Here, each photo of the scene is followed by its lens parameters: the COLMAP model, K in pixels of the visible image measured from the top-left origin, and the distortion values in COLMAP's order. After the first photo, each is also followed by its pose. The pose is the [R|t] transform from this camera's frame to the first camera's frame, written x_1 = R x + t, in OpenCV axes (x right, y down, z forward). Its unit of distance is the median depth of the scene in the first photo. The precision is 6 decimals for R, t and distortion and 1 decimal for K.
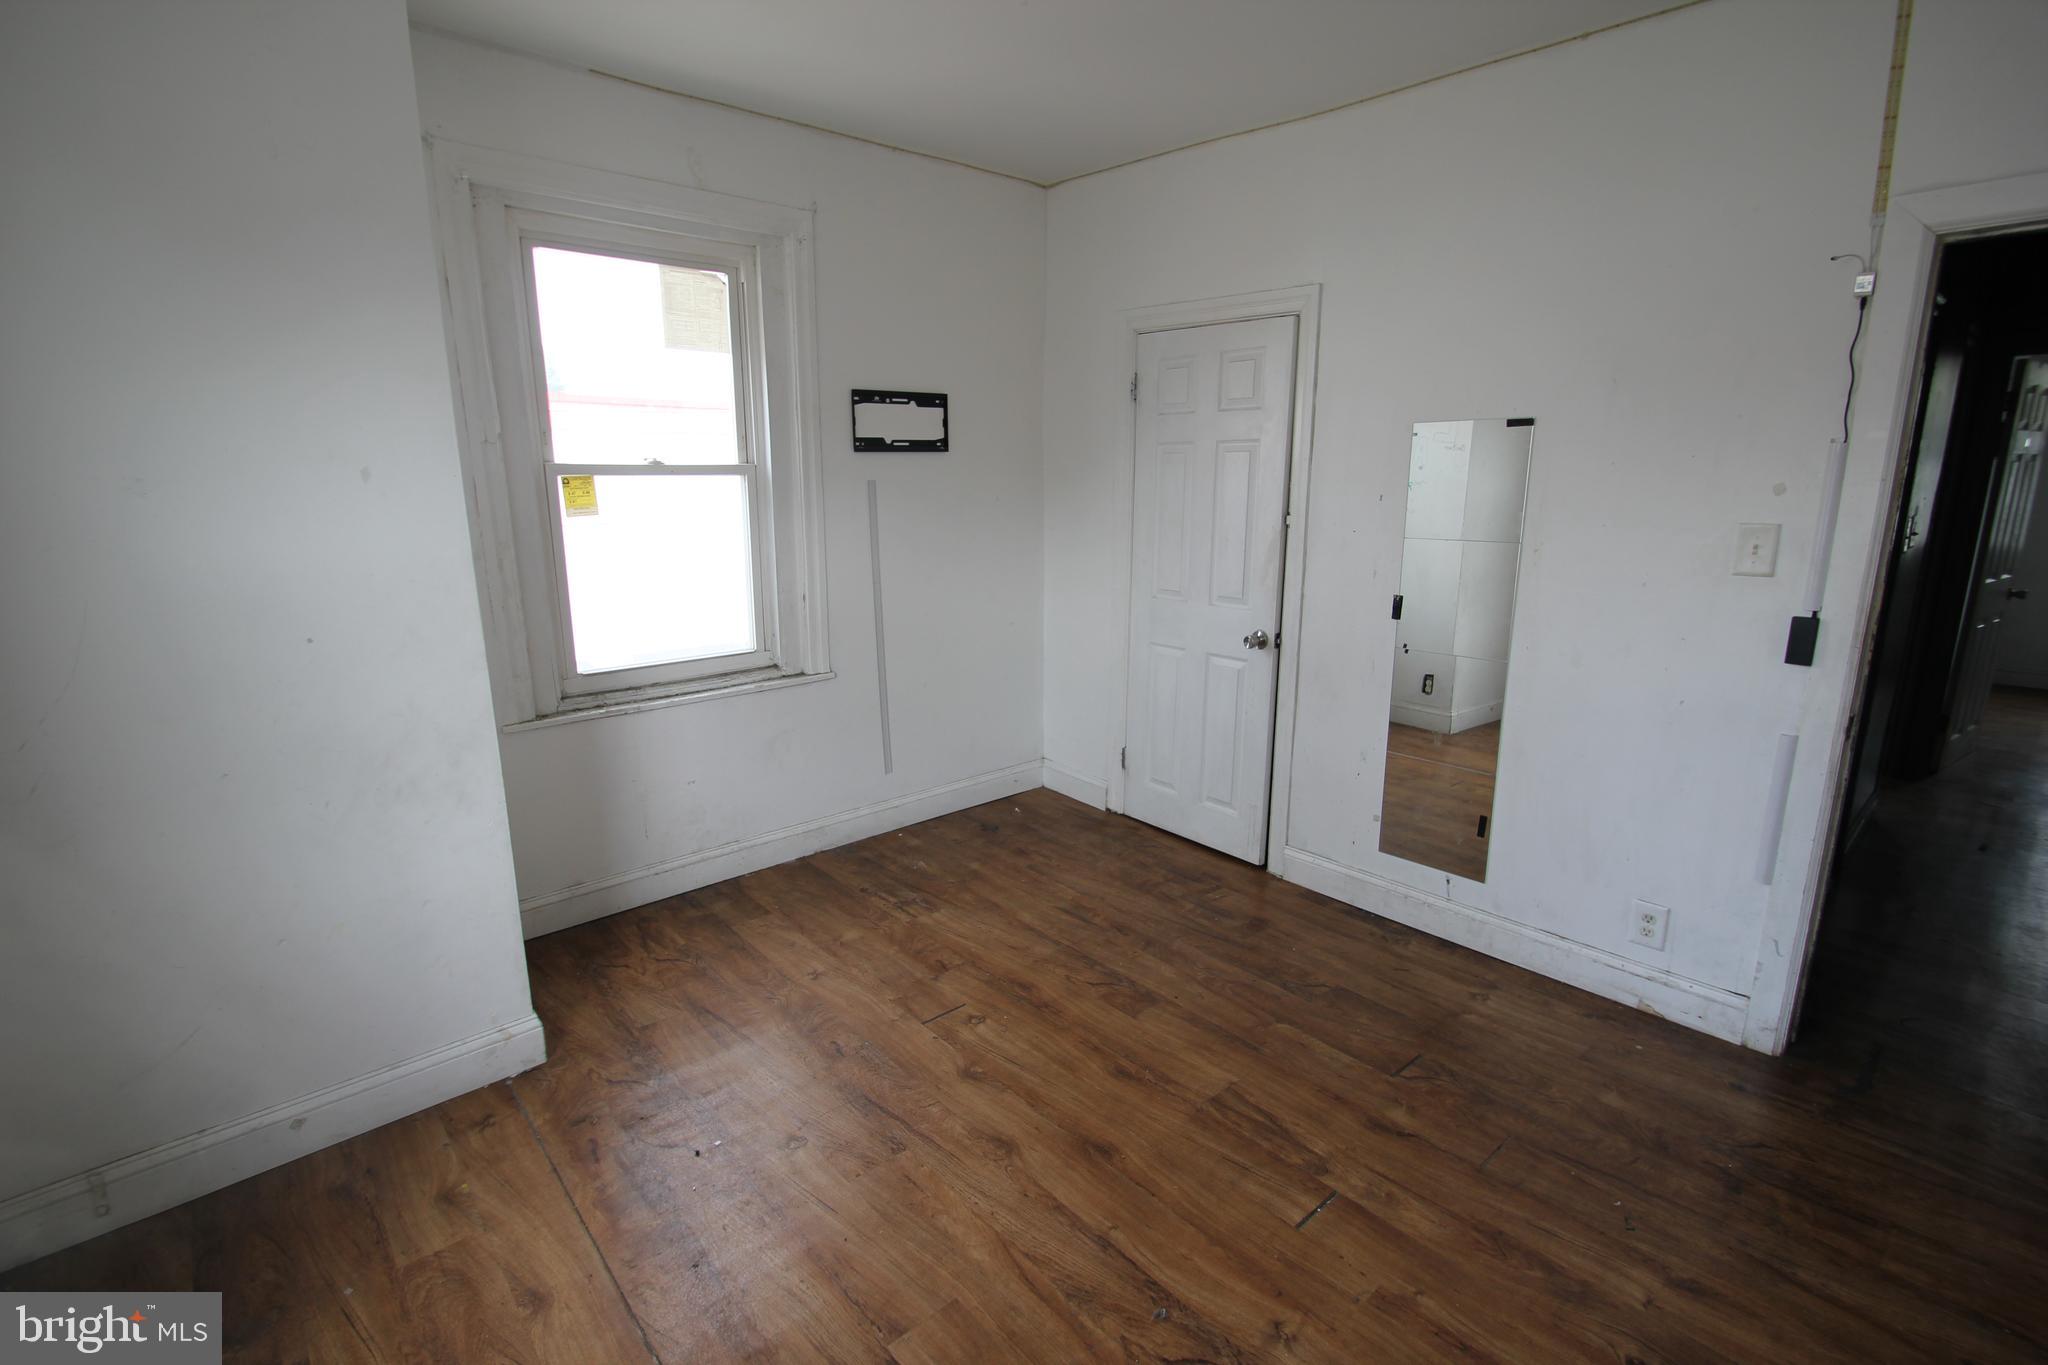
lens RADIAL K [[947.1, 0, 1007.9], [0, 947.1, 680.3], [0, 0, 1]] dist [0.005671, -0.012349]
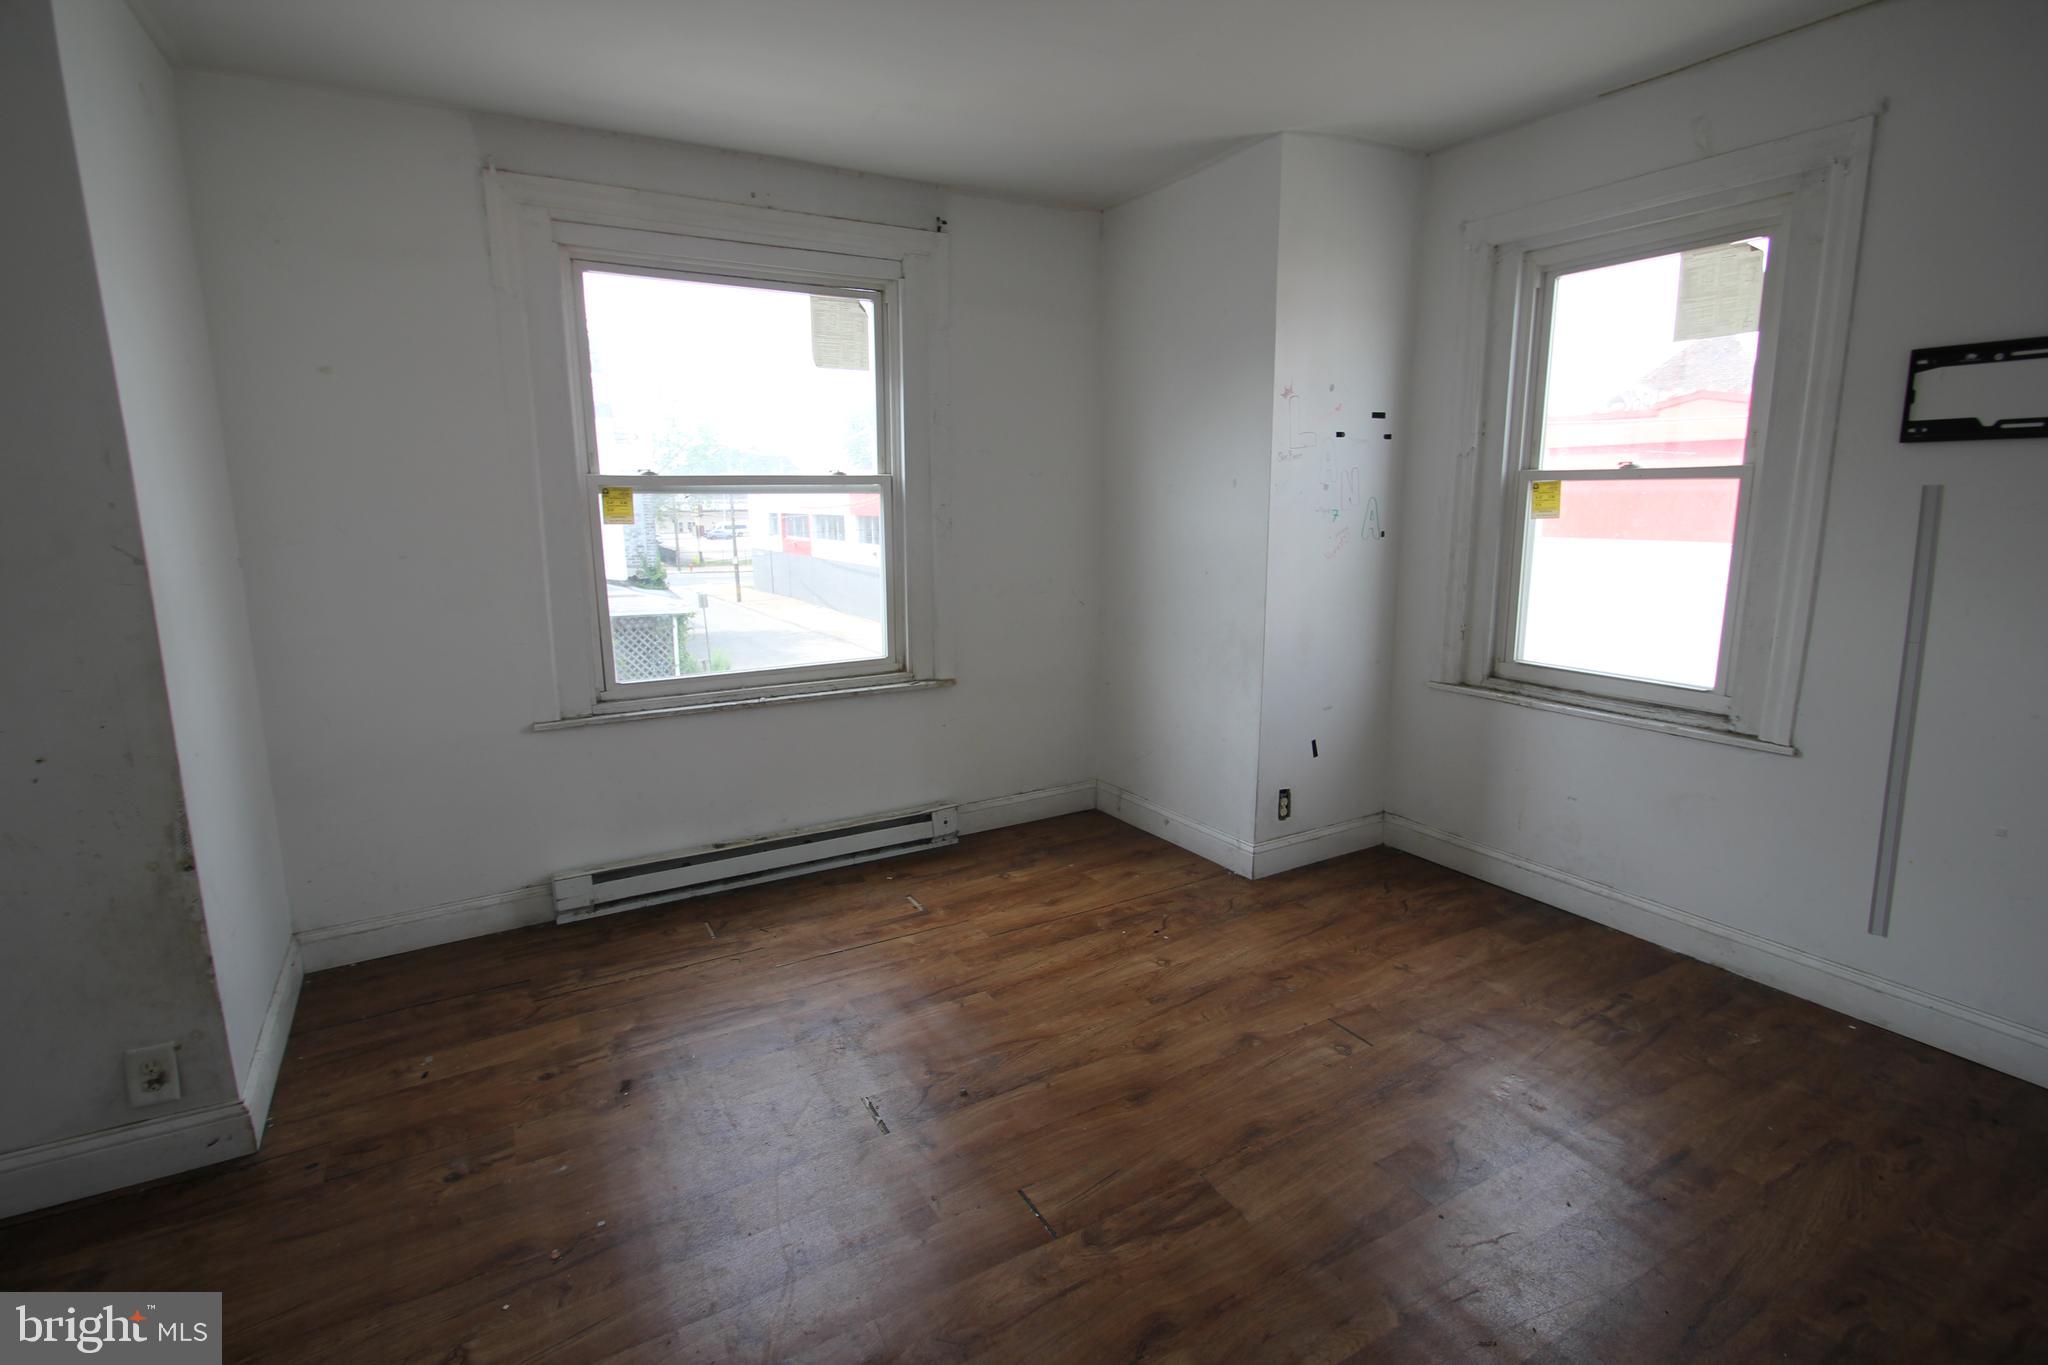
lens RADIAL K [[947.1, 0, 1007.9], [0, 947.1, 680.3], [0, 0, 1]] dist [0.005671, -0.012349]
pose [[-0.205779, 0.194712, -0.959032, 0.732275], [-0.198850, 0.951240, 0.235797, -0.128143], [0.958183, 0.239225, -0.157027, 0.614030]]
